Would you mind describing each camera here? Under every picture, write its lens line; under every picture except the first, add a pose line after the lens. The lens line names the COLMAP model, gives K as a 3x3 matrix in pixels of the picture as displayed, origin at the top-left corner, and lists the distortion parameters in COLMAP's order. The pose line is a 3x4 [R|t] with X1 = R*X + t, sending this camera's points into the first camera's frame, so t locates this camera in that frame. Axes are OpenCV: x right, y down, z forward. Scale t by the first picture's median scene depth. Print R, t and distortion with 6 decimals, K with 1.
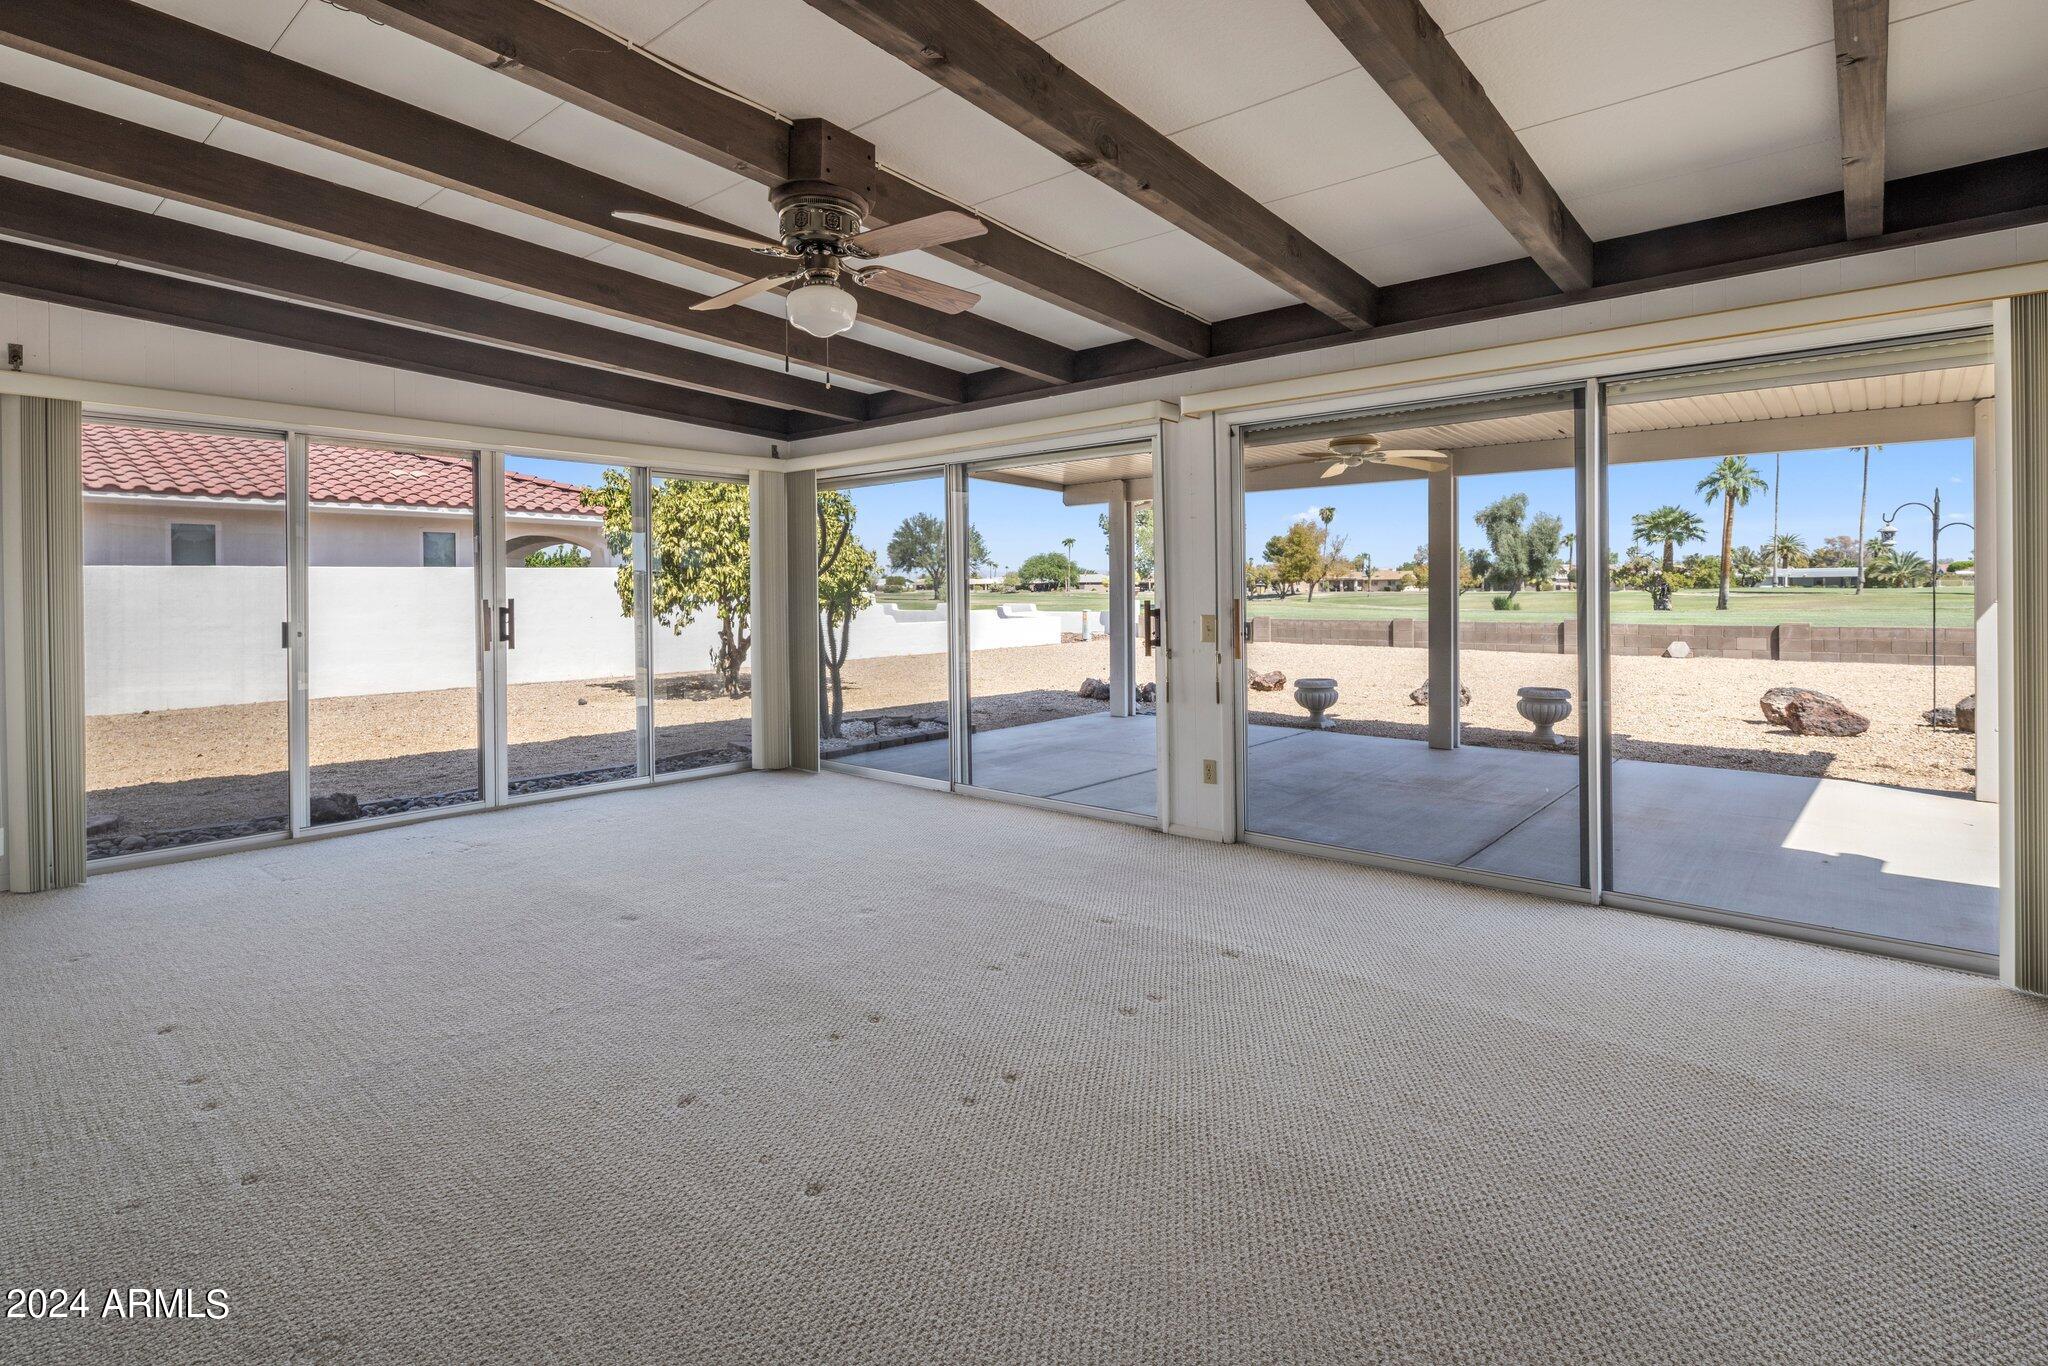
lens RADIAL K [[995.4, 0, 1022.4], [0, 995.4, 598.7], [0, 0, 1]] dist [0.006006, -0.005164]
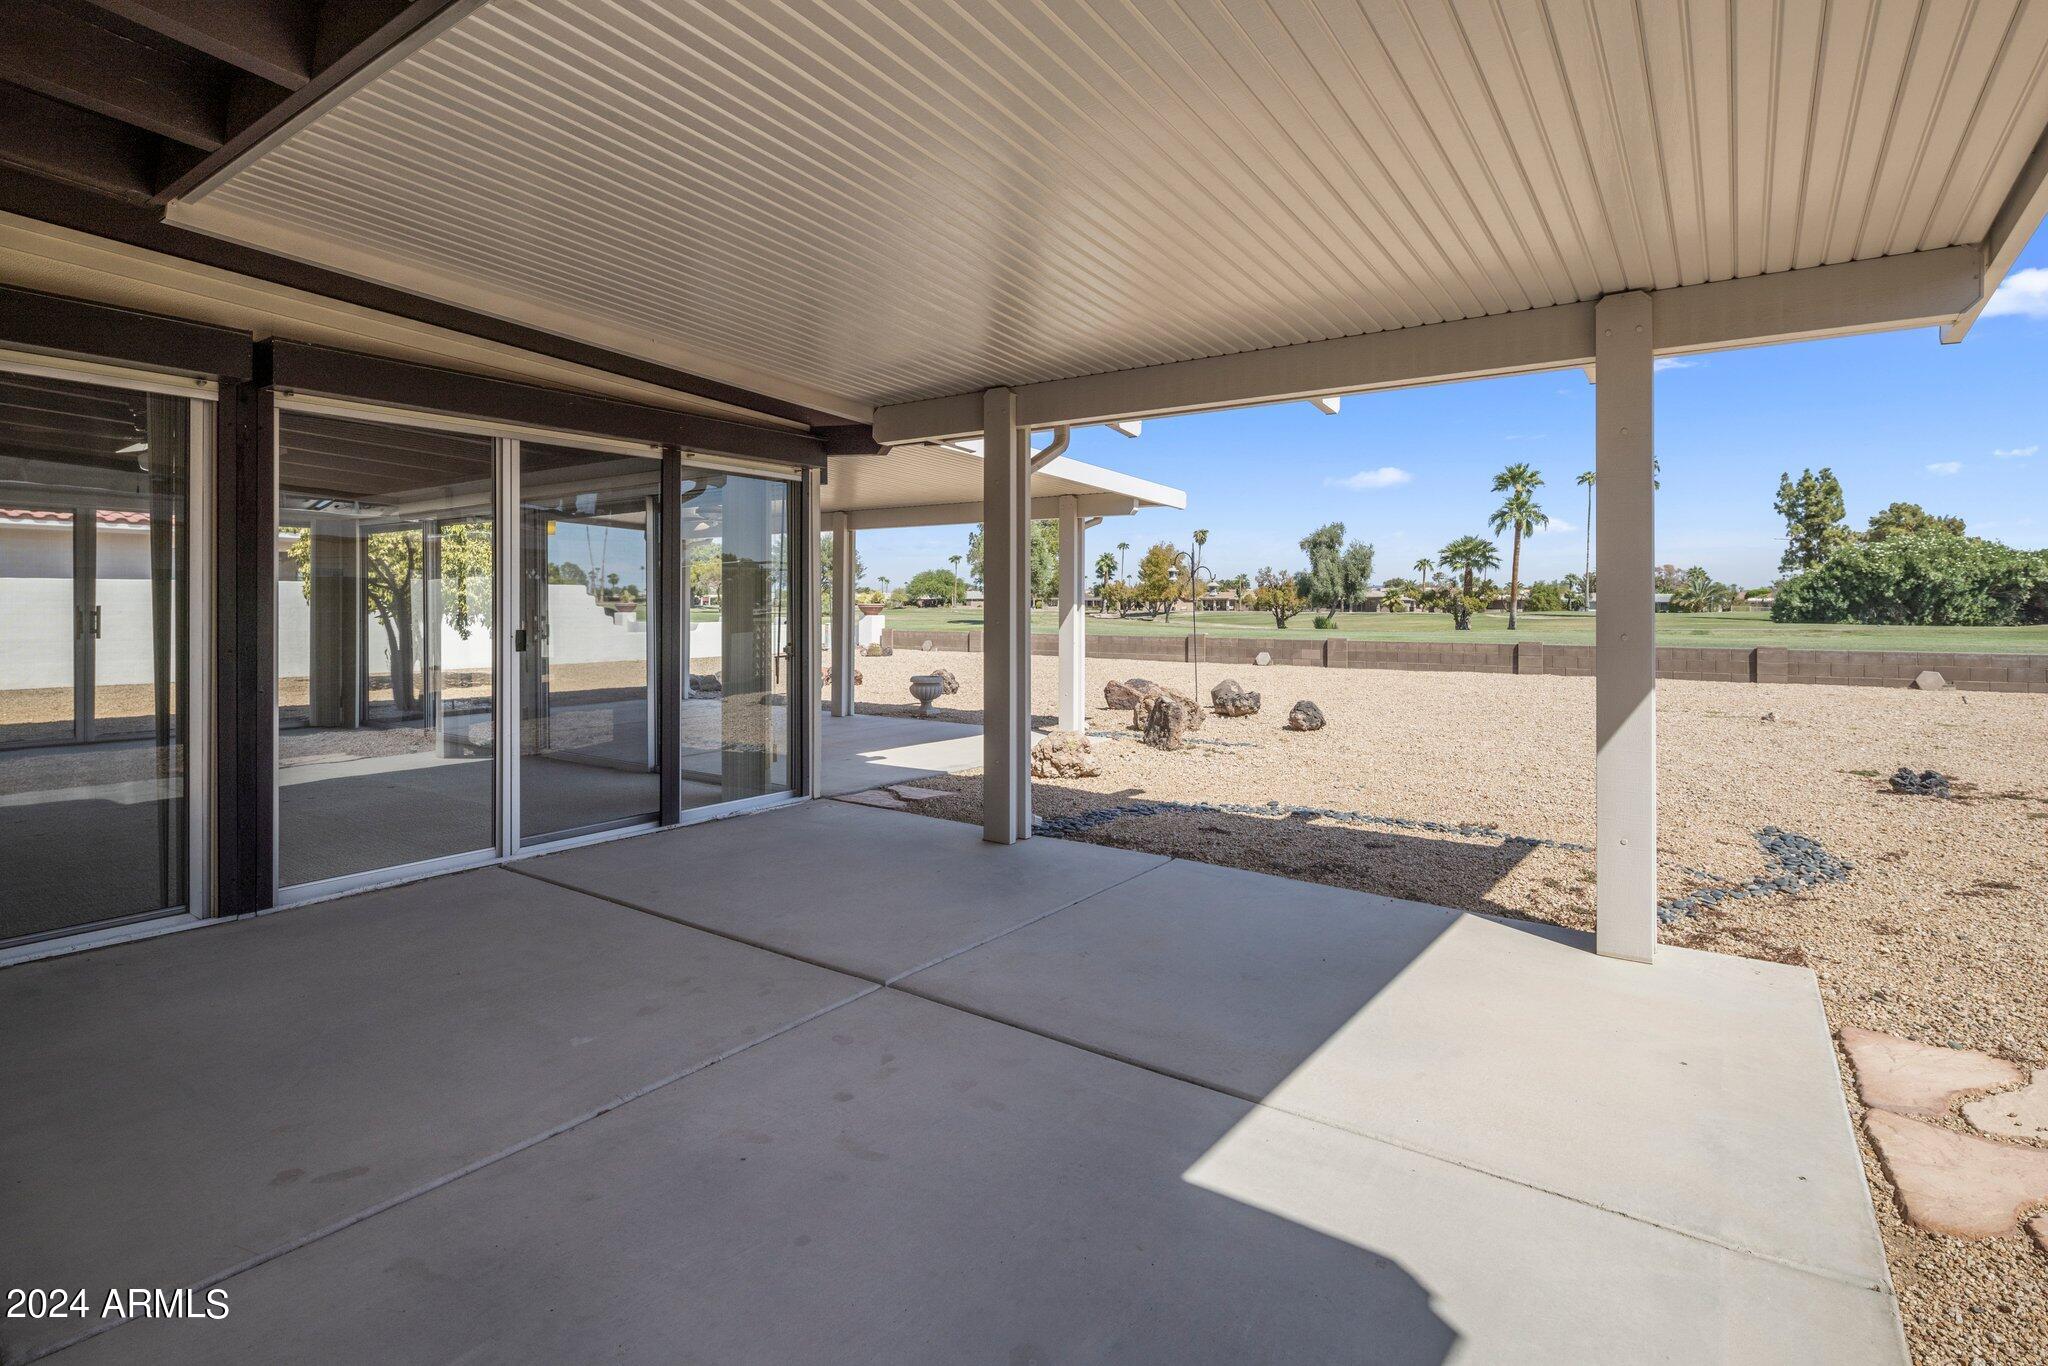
lens RADIAL K [[995.4, 0, 1021.3], [0, 995.4, 608.1], [0, 0, 1]] dist [0.006006, -0.005164]
pose [[0.995487, 0.011165, 0.094241, 0.055354], [-0.010513, 0.999917, -0.007416, 0.000050], [-0.094316, 0.006392, 0.995522, -0.048269]]
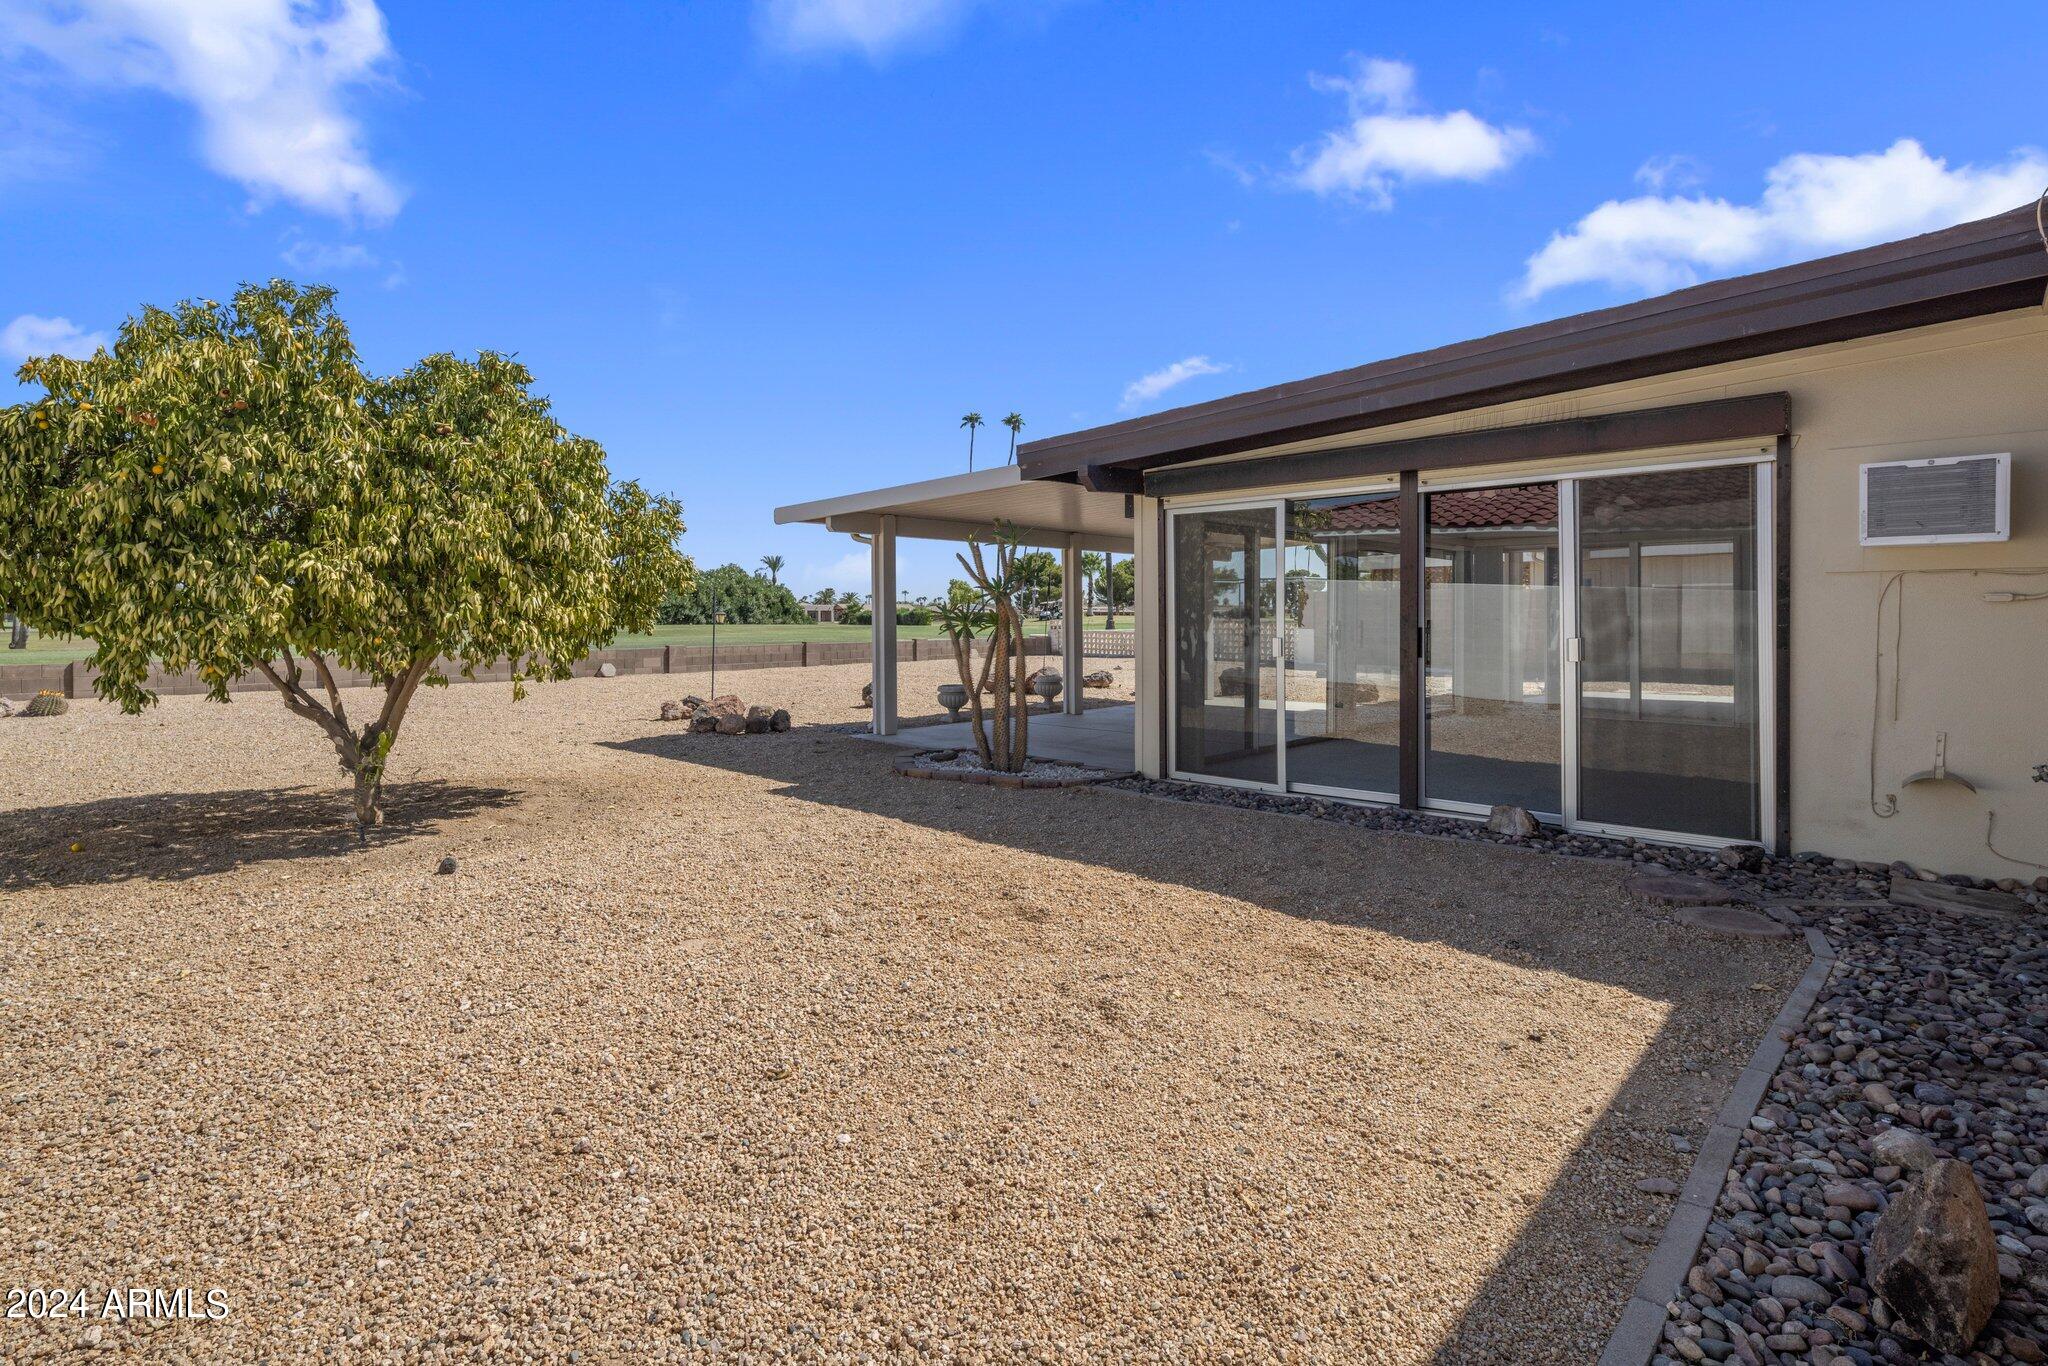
lens RADIAL K [[995.4, 0, 1025.8], [0, 995.4, 624.8], [0, 0, 1]] dist [0.006006, -0.005164]
pose [[0.033070, -0.001081, 0.999452, -0.123861], [0.009569, 0.999954, 0.000765, -0.000069], [-0.999407, 0.009538, 0.033079, 0.103926]]
